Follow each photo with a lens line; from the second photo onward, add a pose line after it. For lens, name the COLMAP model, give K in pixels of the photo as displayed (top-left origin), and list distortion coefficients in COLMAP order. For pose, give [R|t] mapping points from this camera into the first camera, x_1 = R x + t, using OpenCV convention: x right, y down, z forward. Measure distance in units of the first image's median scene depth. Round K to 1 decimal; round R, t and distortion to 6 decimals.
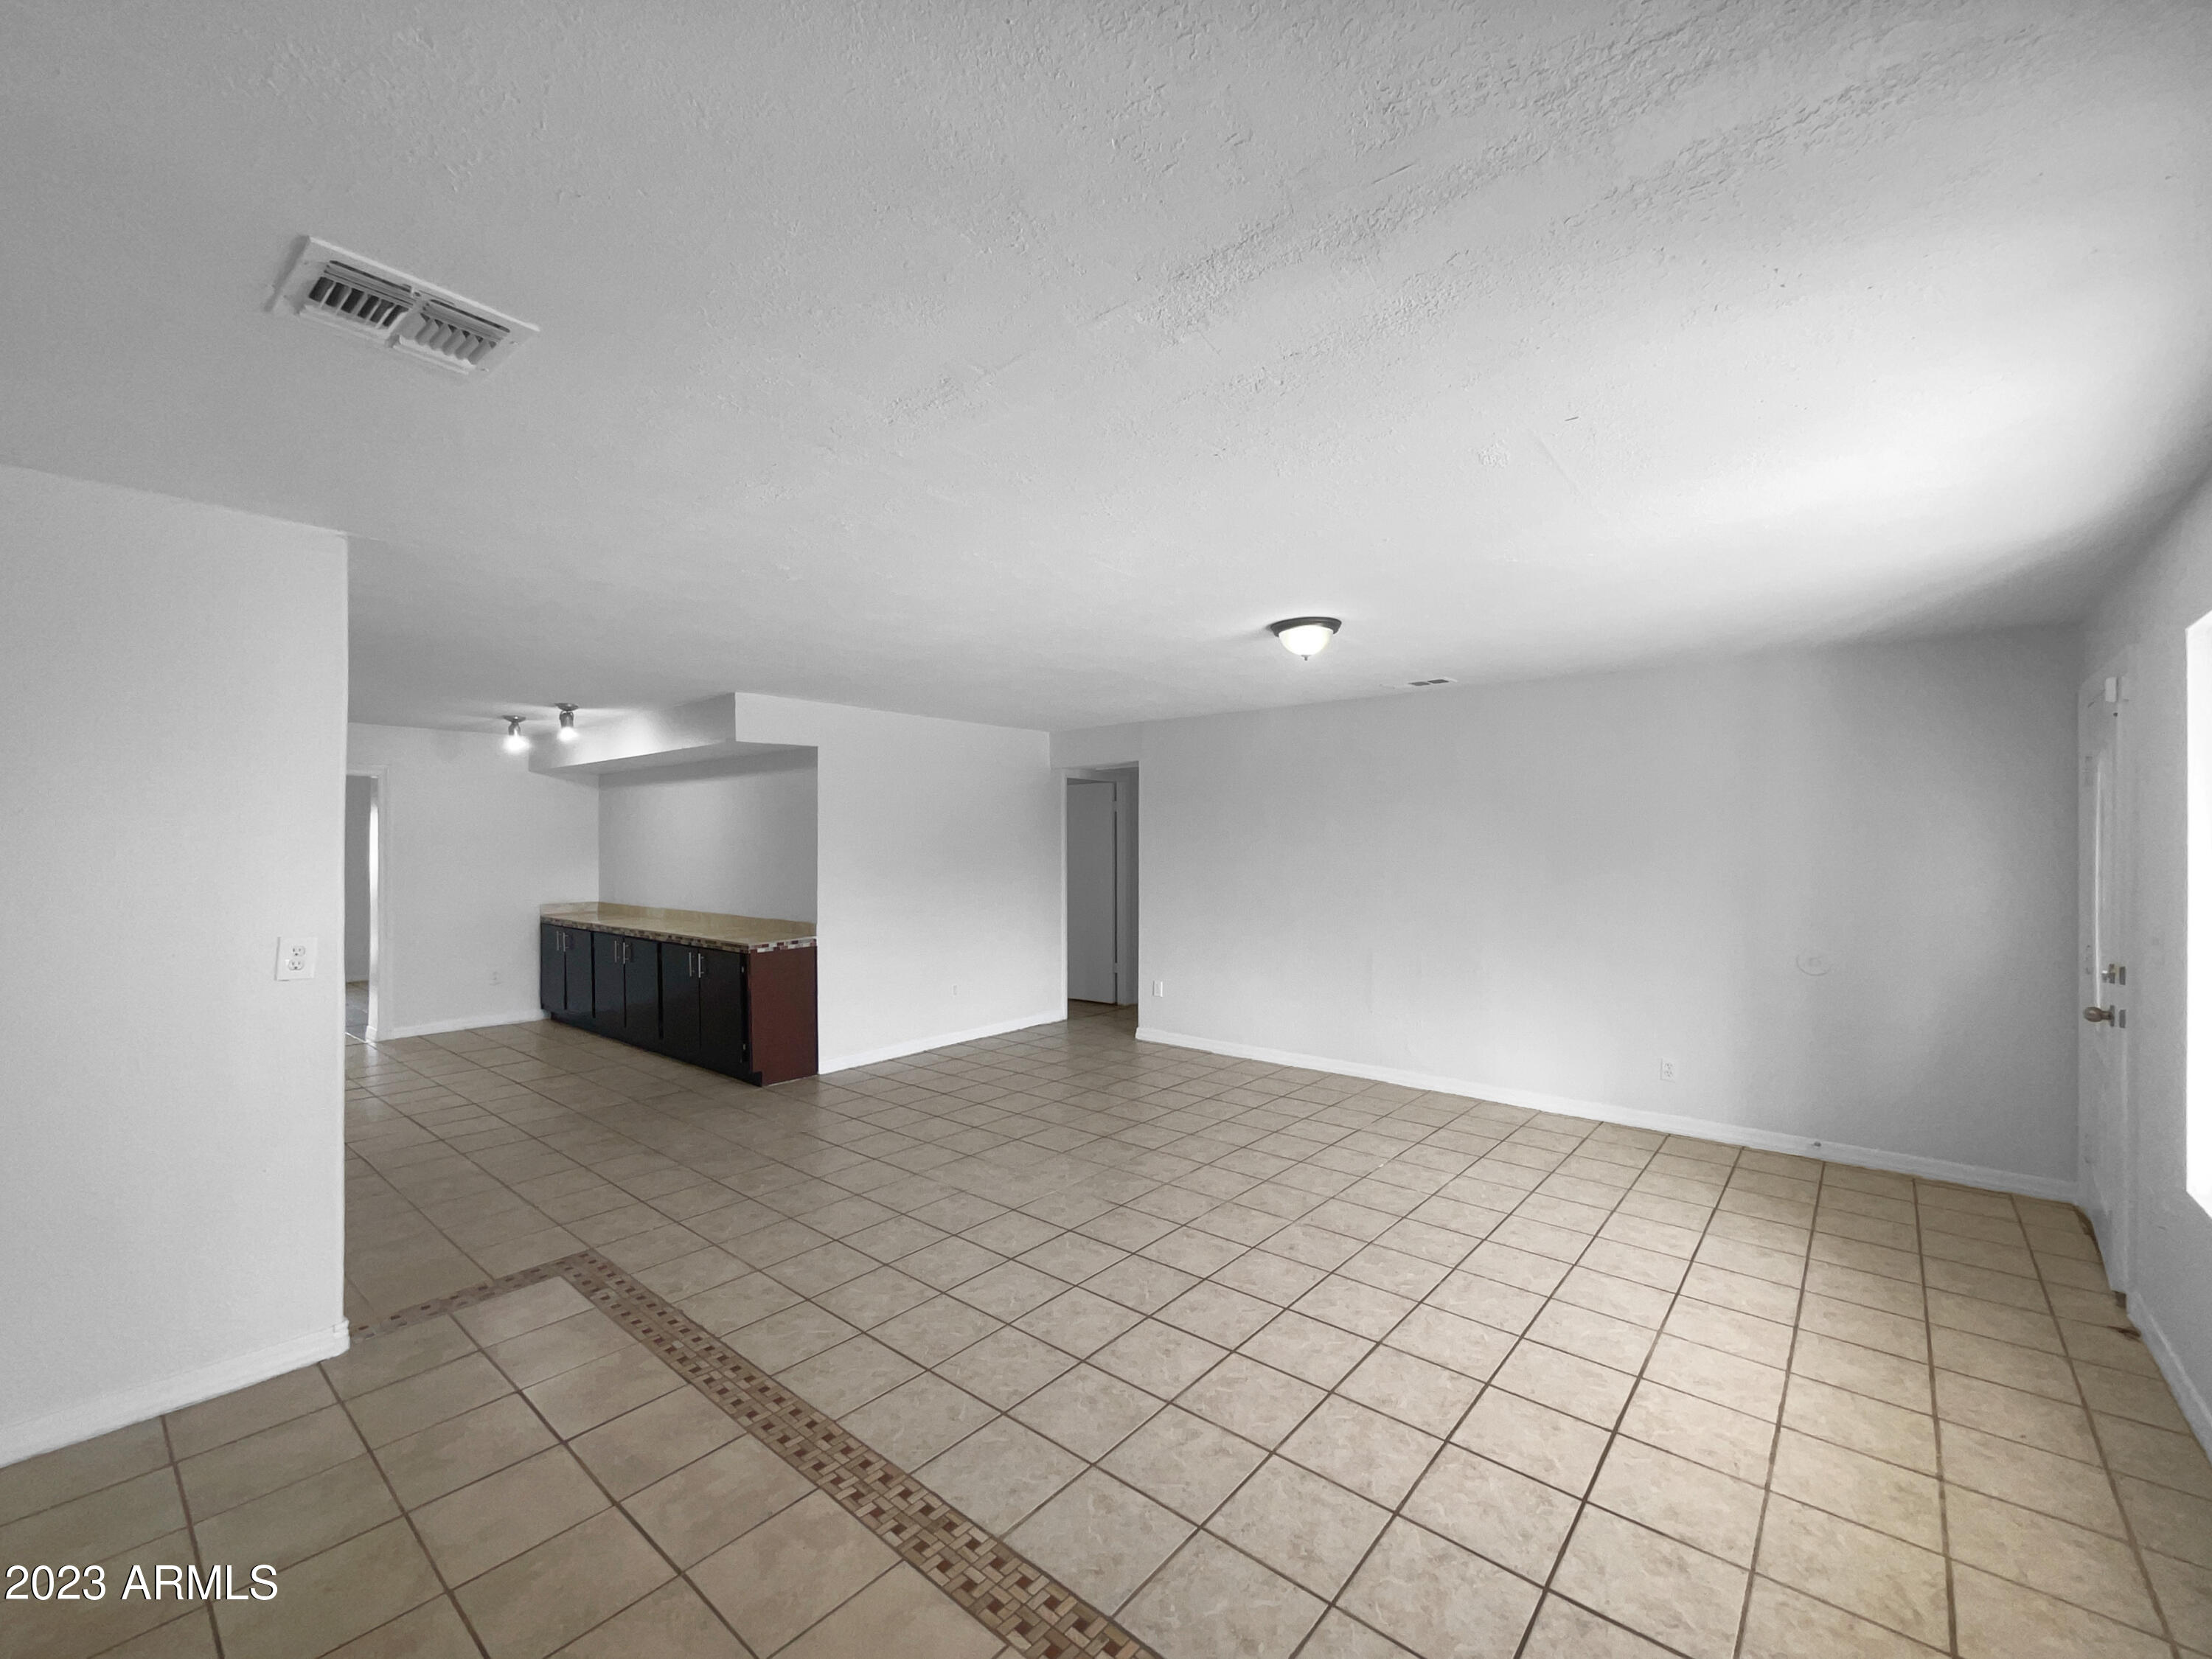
lens RADIAL K [[903.0, 0, 1107.4], [0, 903.0, 839.9], [0, 0, 1]] dist [0.001867, -0.001767]
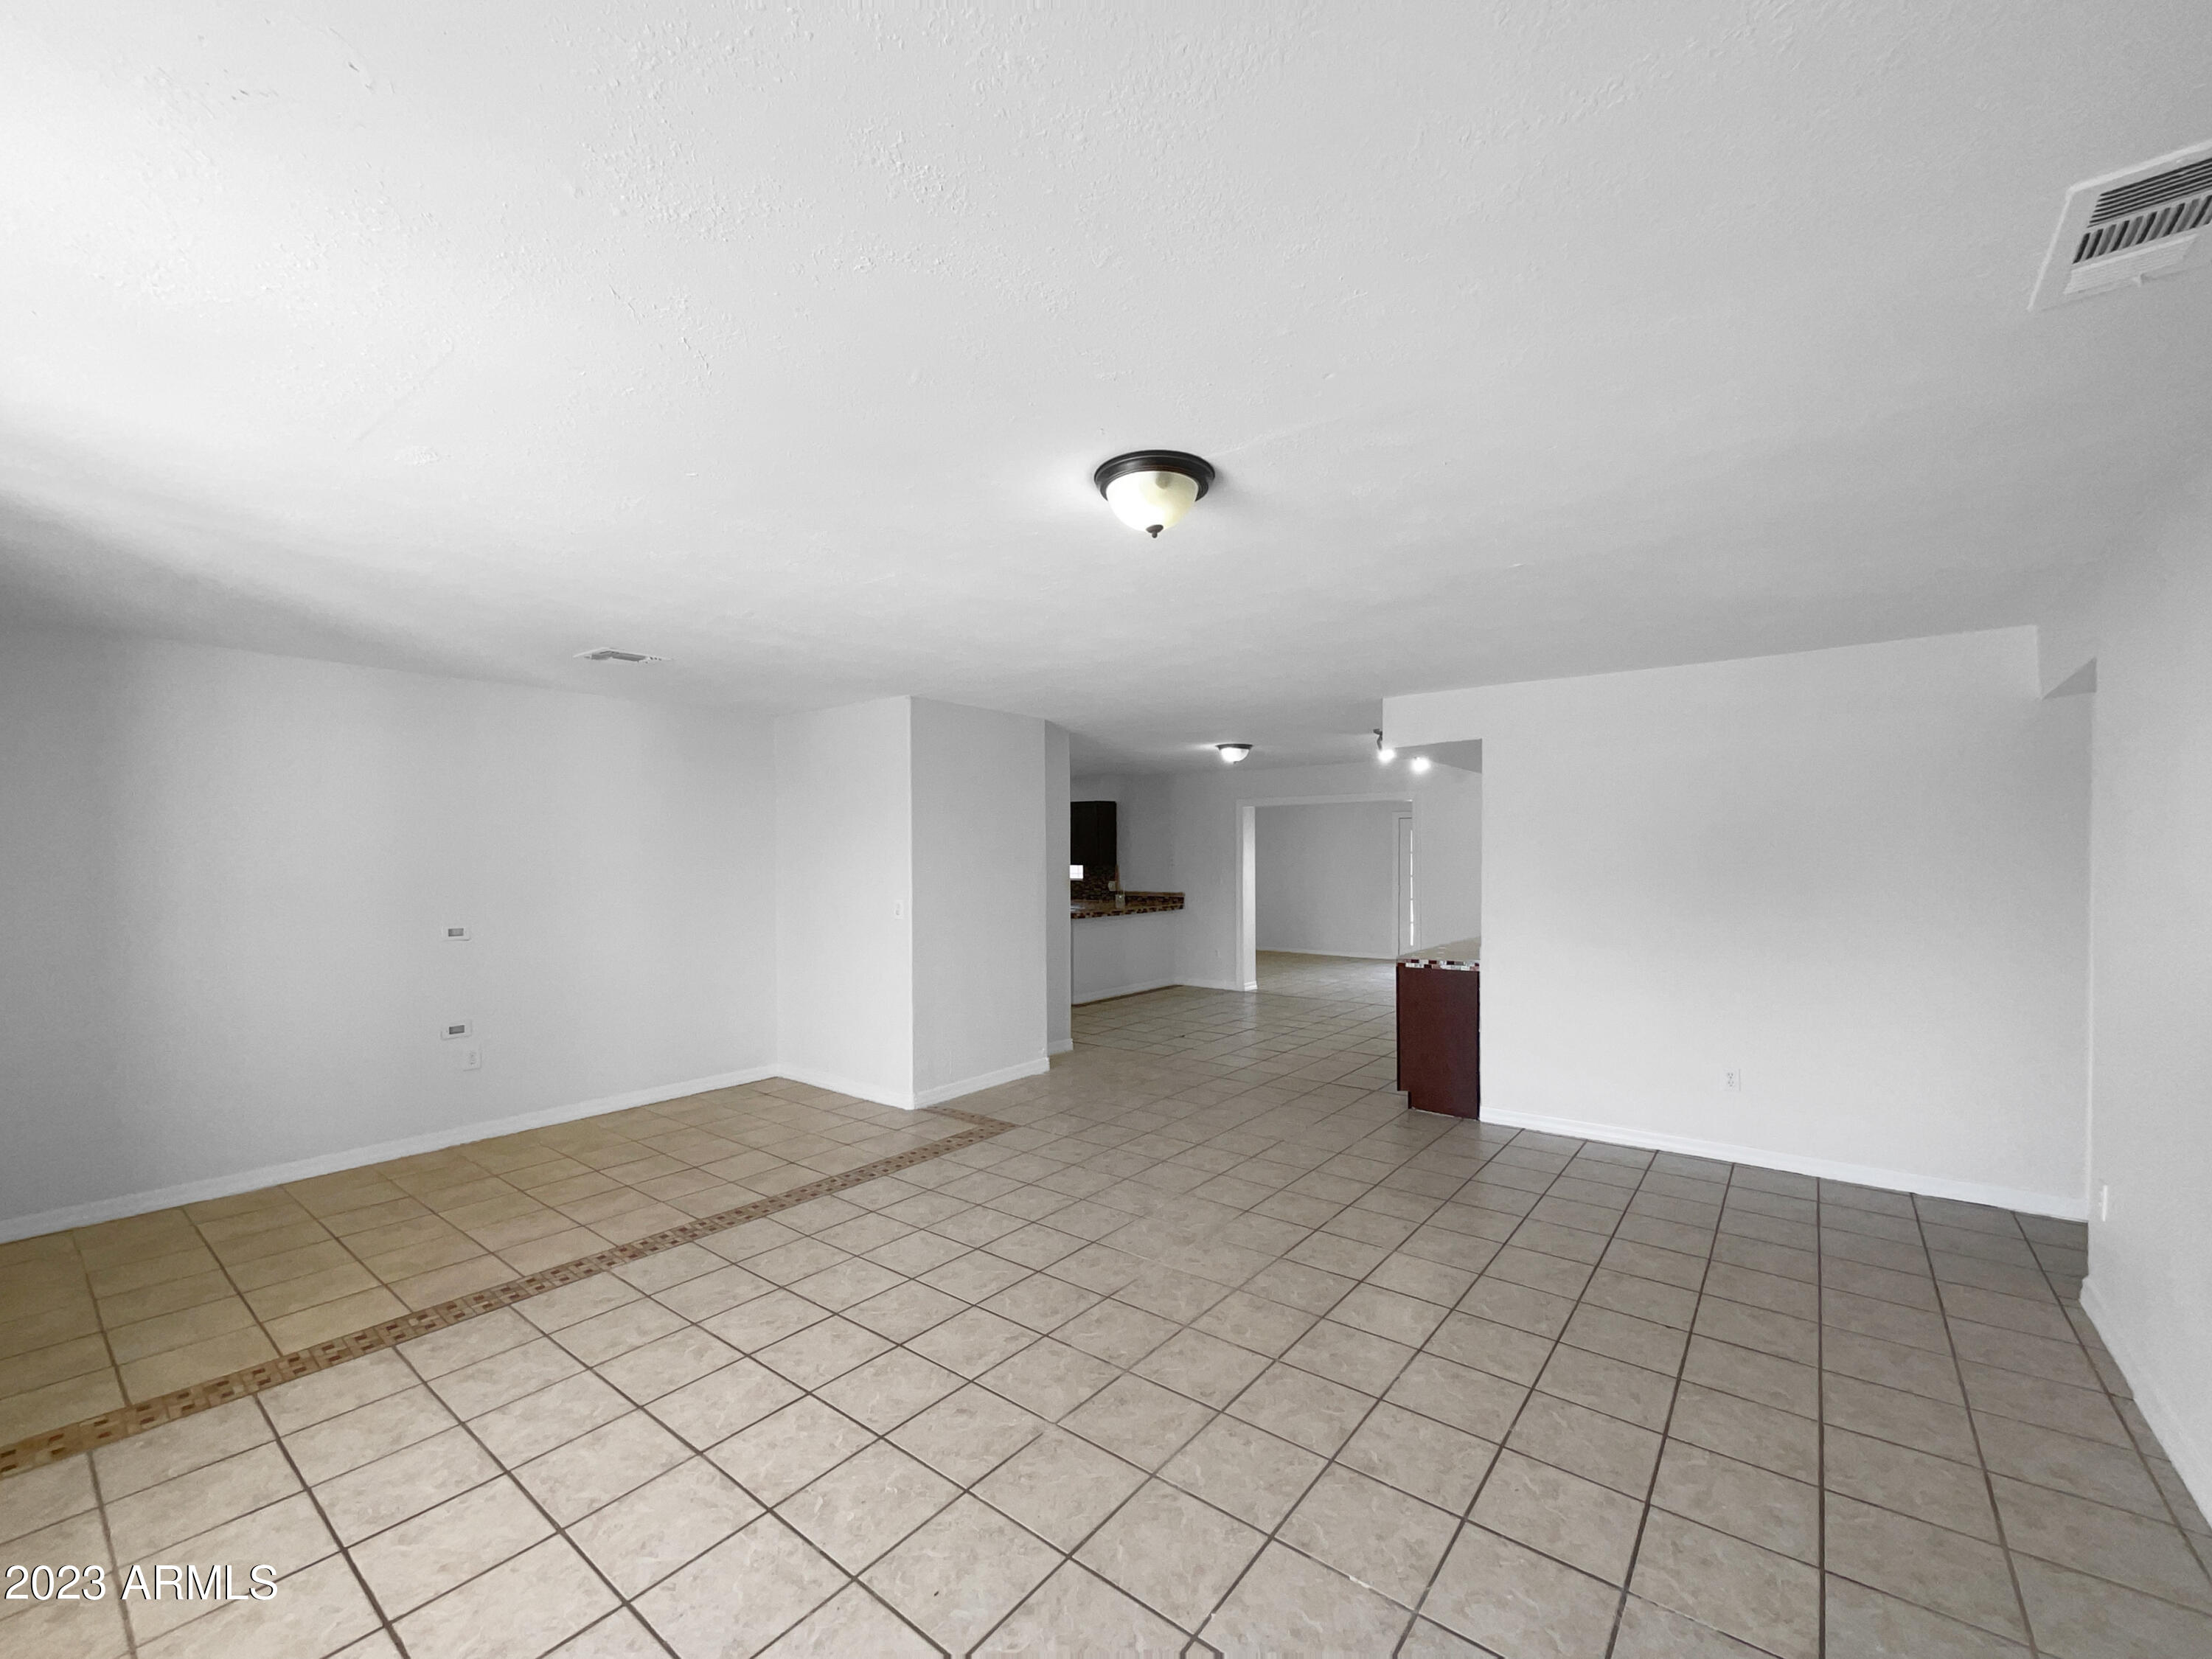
lens RADIAL K [[903.0, 0, 1105.3], [0, 903.0, 849.2], [0, 0, 1]] dist [0.001867, -0.001767]
pose [[0.045869, -0.007726, -0.998918, 1.003685], [0.004454, 0.999962, -0.007529, 0.011956], [0.998938, -0.004104, 0.045902, 1.168367]]
